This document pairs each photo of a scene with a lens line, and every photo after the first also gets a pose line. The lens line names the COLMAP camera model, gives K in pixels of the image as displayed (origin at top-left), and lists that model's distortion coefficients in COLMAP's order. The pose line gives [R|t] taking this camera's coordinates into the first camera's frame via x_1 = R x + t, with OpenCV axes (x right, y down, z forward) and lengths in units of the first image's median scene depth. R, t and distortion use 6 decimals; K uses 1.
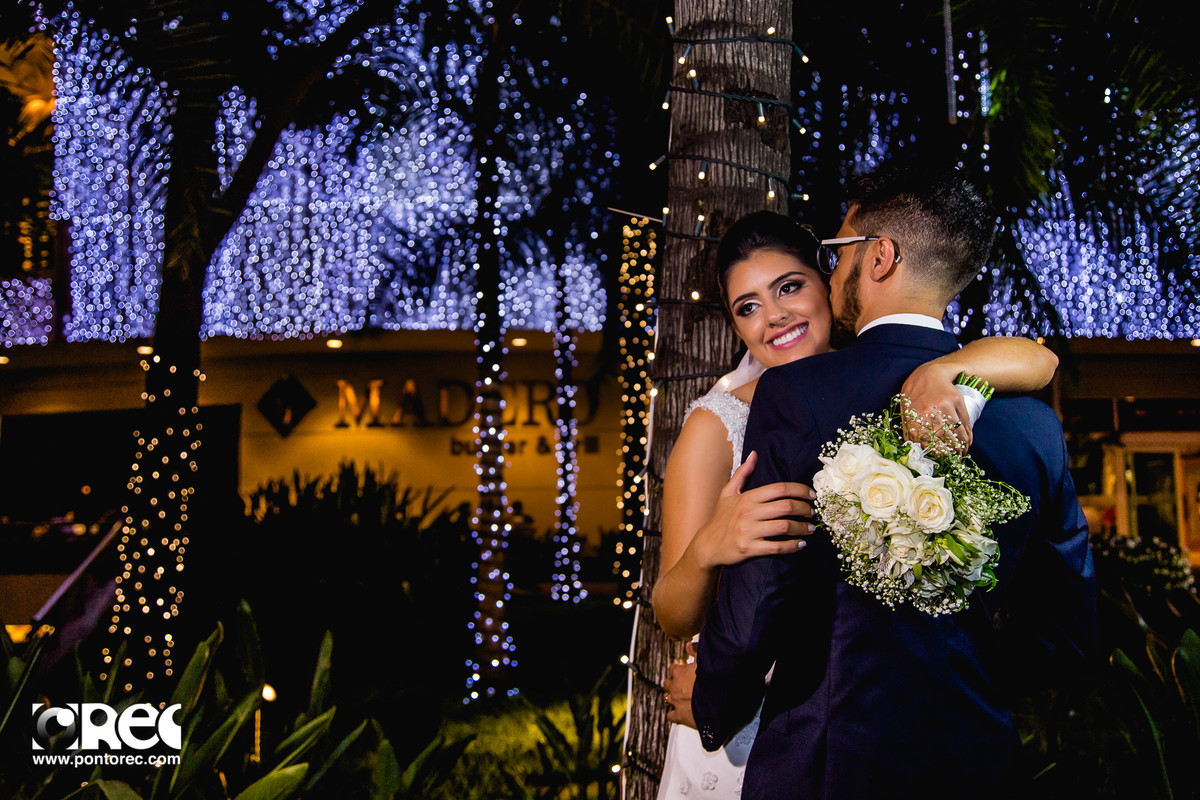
lens RADIAL K [[1360.8, 0, 600.2], [0, 1360.8, 402.1], [0, 0, 1]] dist [0.027720, 0.000000]
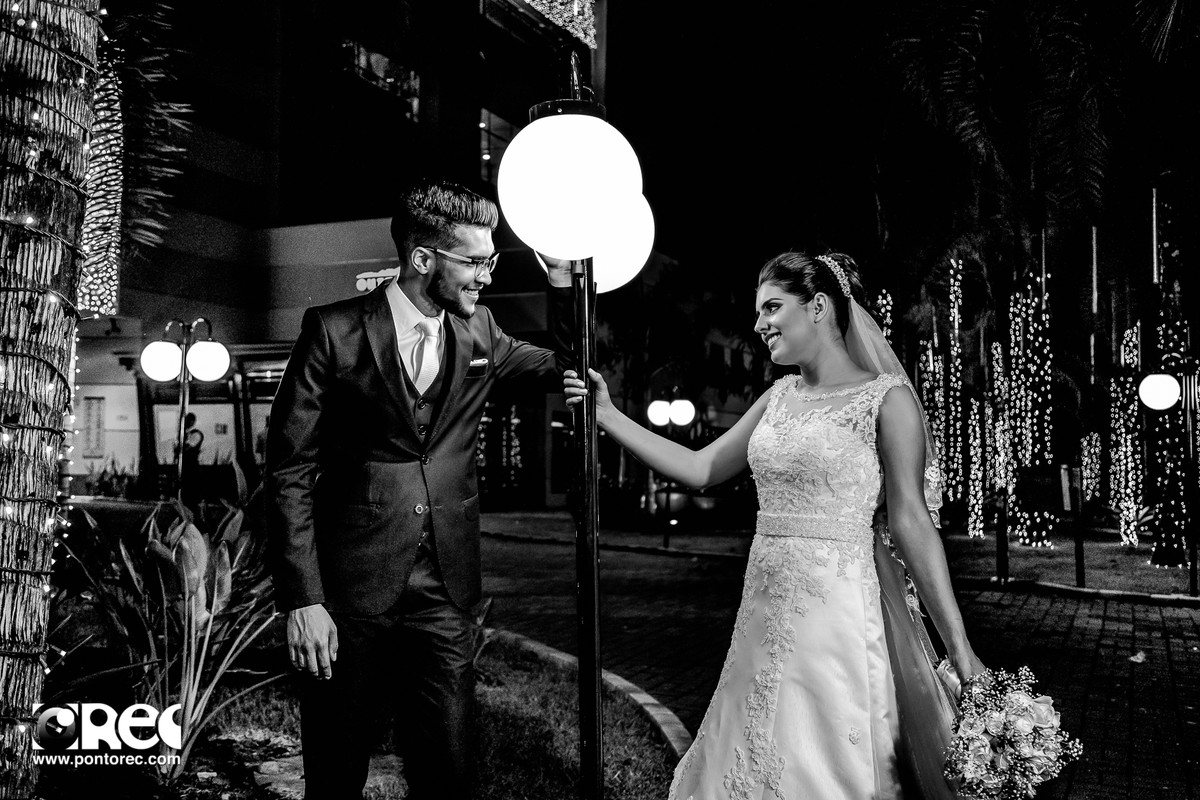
lens RADIAL K [[1267.8, 0, 604.3], [0, 1267.8, 394.0], [0, 0, 1]] dist [0.055472, 0.000000]
pose [[0.584768, 0.076033, 0.807630, -0.502166], [-0.100686, 0.994702, -0.020743, 0.040627], [-0.804928, -0.069187, 0.589325, -0.041009]]
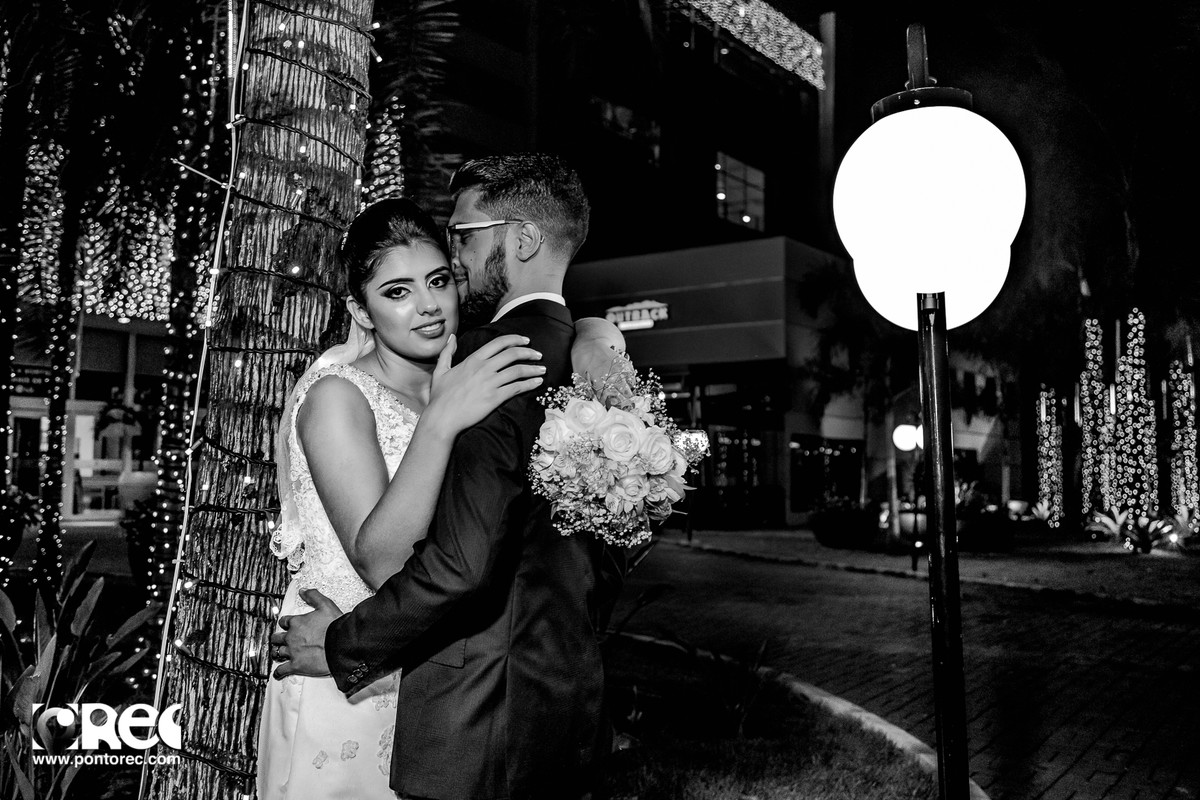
lens RADIAL K [[1187.1, 0, 597.1], [0, 1187.1, 404.9], [0, 0, 1]] dist [-0.000572, 0.000000]
pose [[0.734406, 0.074138, 0.674649, -0.336567], [-0.089389, 0.995923, -0.012136, 0.009818], [-0.672798, -0.051393, 0.738039, 0.208614]]
